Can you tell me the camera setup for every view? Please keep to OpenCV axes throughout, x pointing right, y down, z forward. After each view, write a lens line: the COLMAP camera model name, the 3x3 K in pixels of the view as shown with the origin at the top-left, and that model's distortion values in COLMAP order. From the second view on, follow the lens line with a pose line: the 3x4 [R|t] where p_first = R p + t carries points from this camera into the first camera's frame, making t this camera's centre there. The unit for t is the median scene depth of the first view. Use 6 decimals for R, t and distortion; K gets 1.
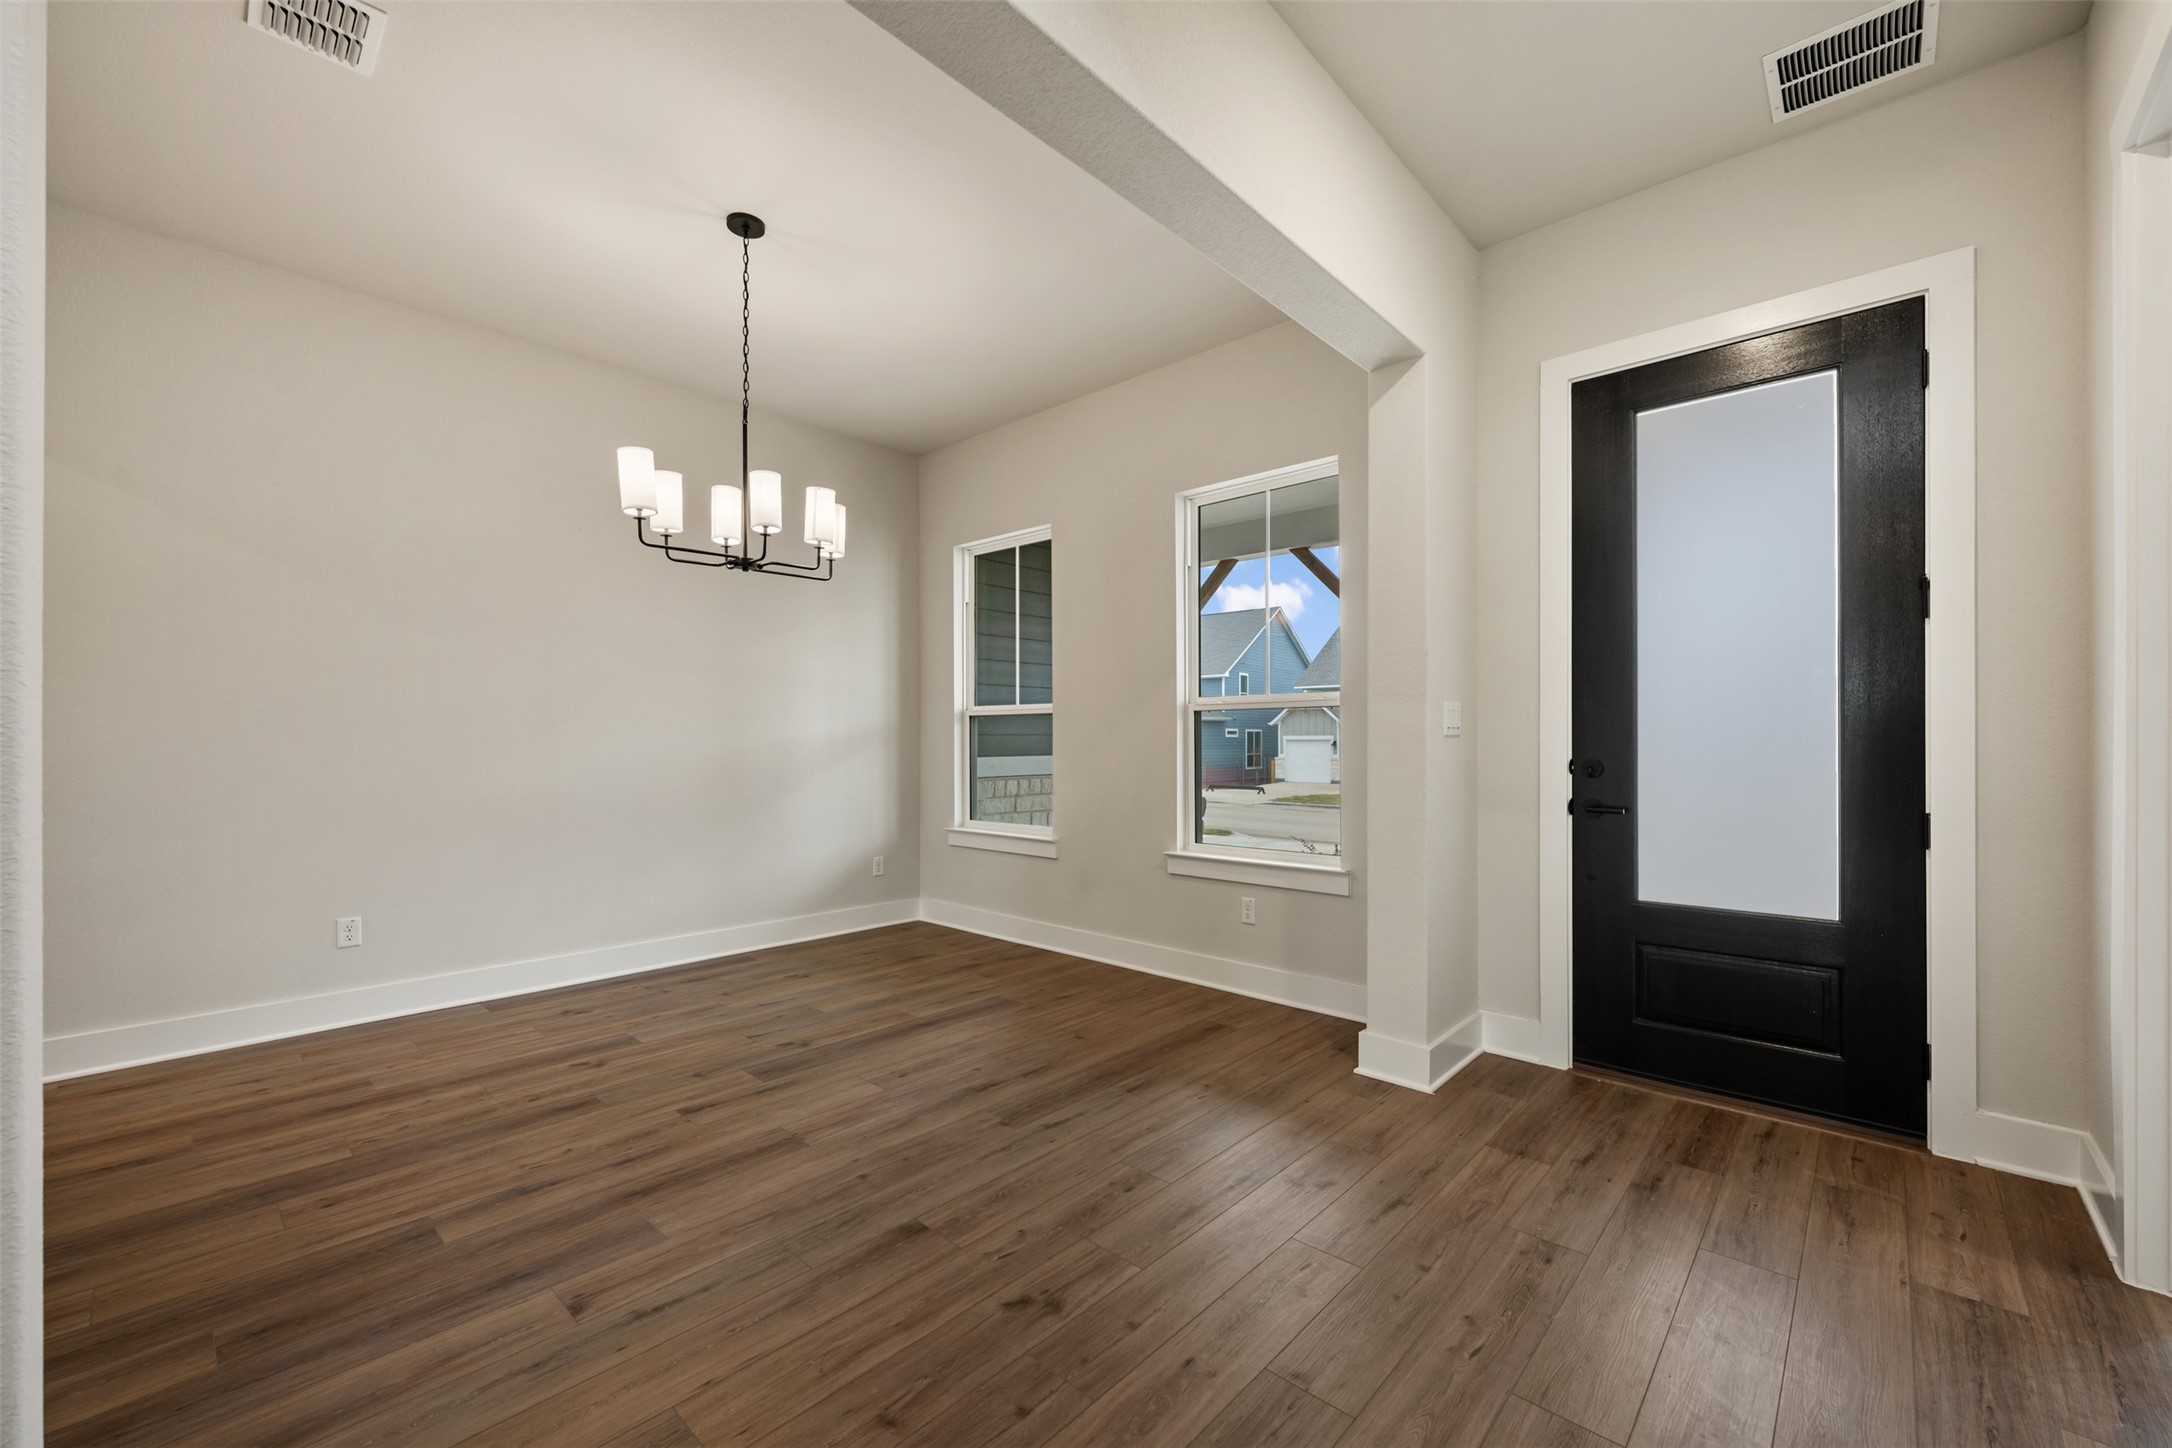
lens RADIAL K [[864.3, 0, 1086.2], [0, 864.3, 734.9], [0, 0, 1]] dist [-0.000913, 0.000346]
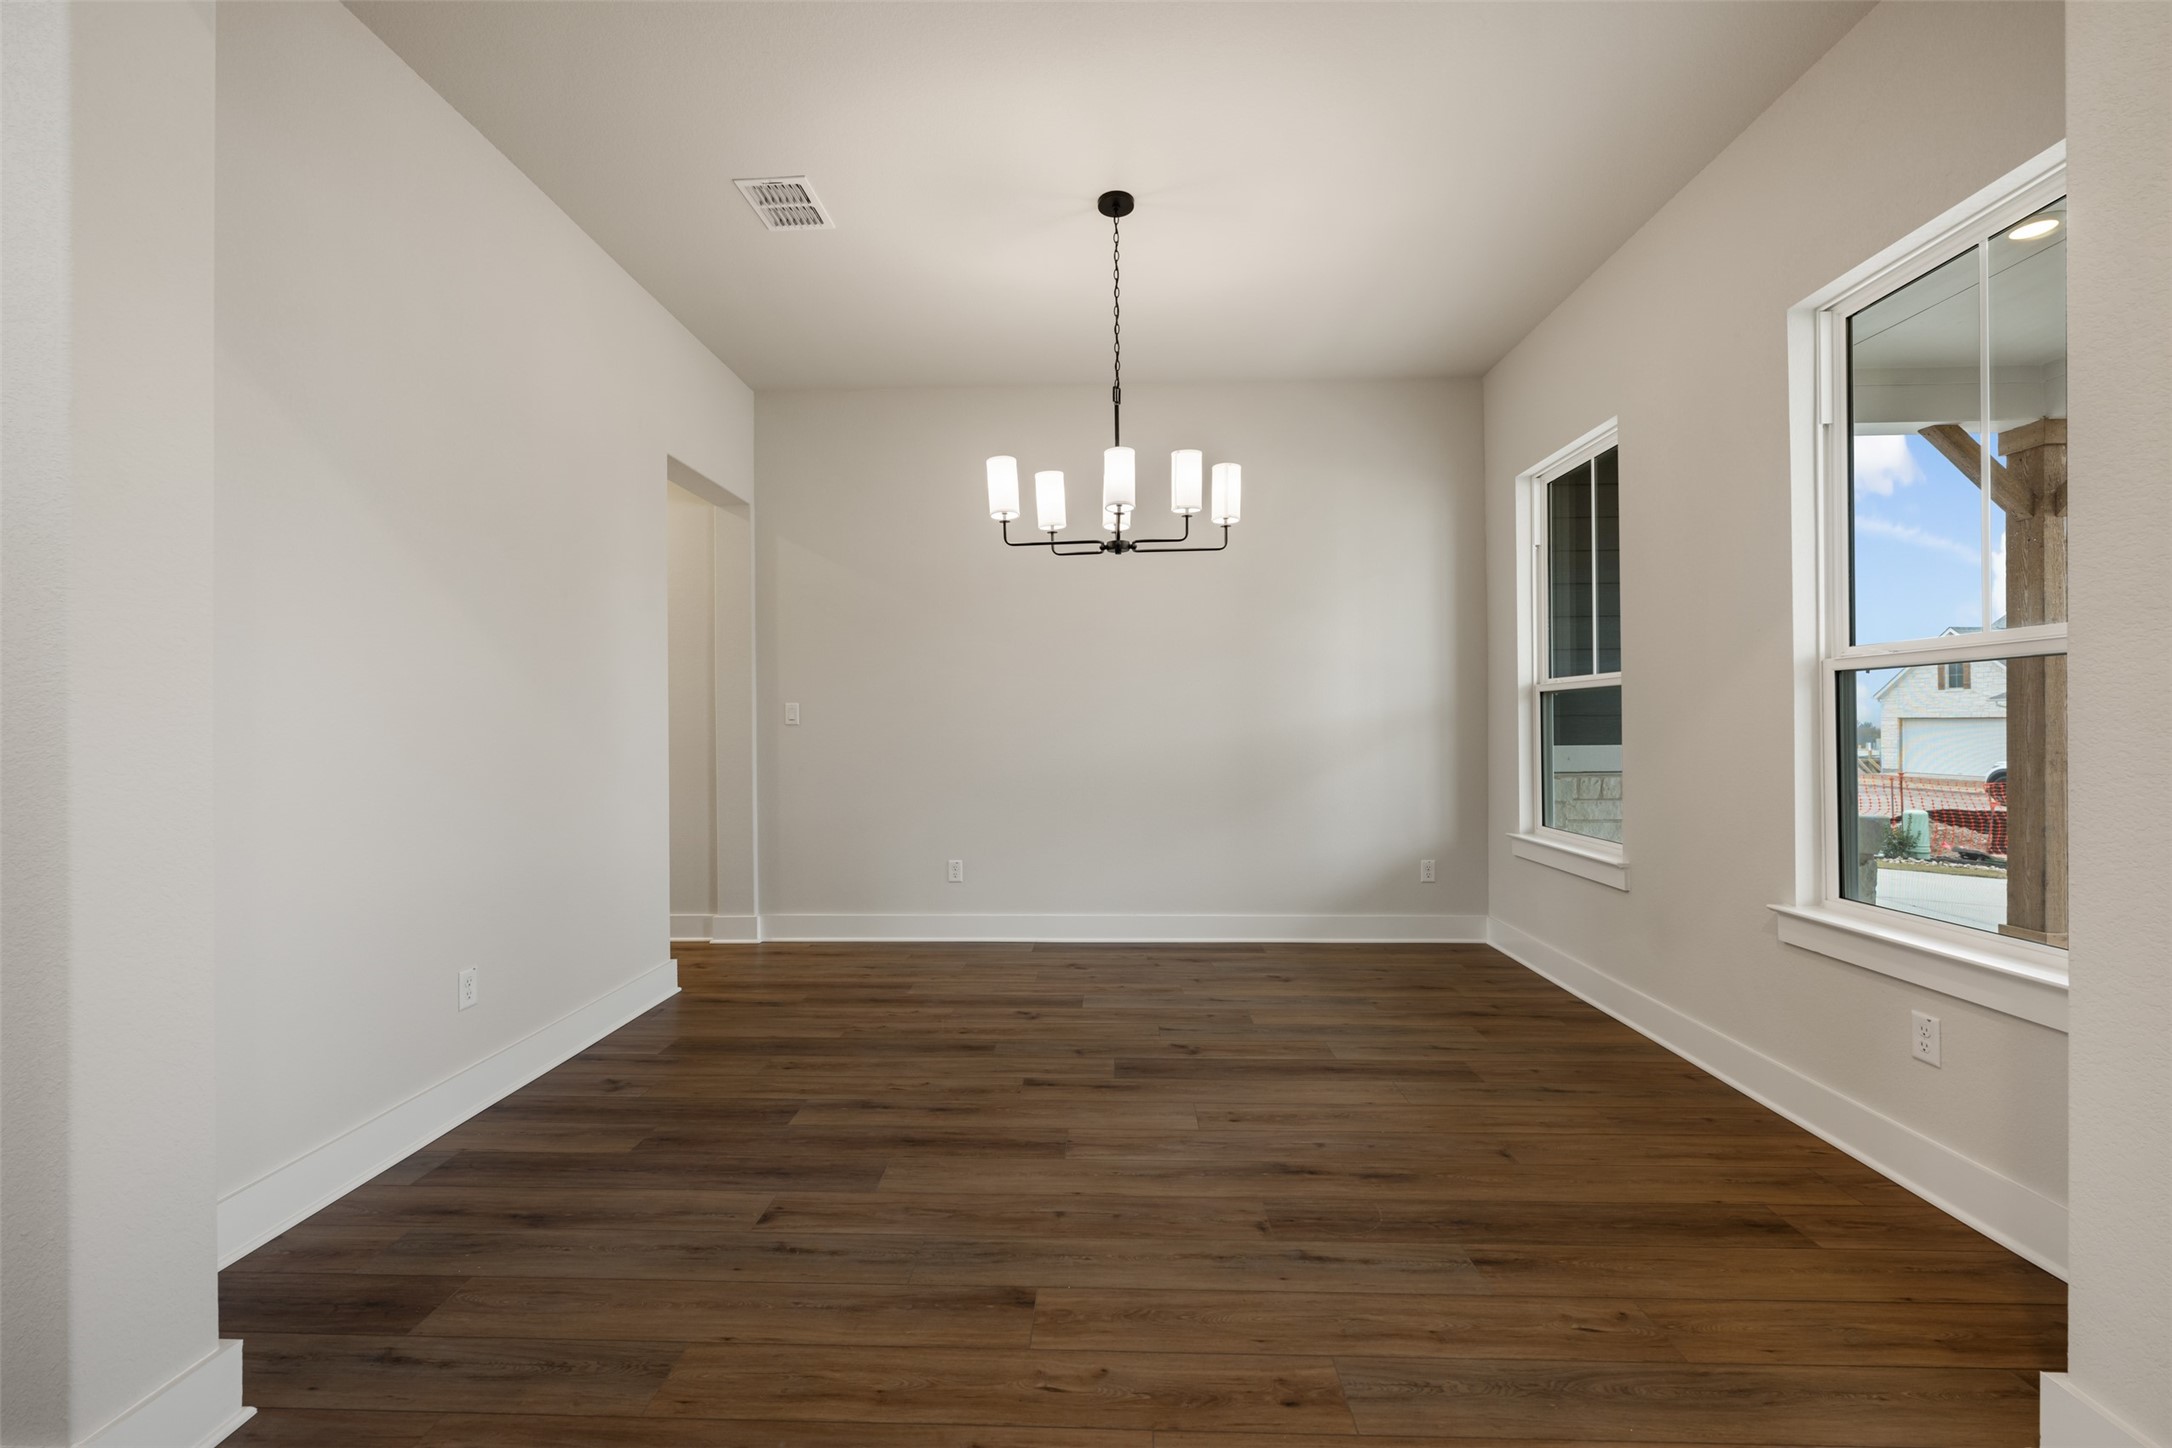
lens RADIAL K [[864.3, 0, 1086.3], [0, 864.3, 723.9], [0, 0, 1]] dist [-0.000913, 0.000346]
pose [[0.652171, -0.004938, -0.758056, 0.324103], [0.010687, 0.999939, 0.002680, 0.000892], [0.757996, -0.009849, 0.652185, 0.325077]]
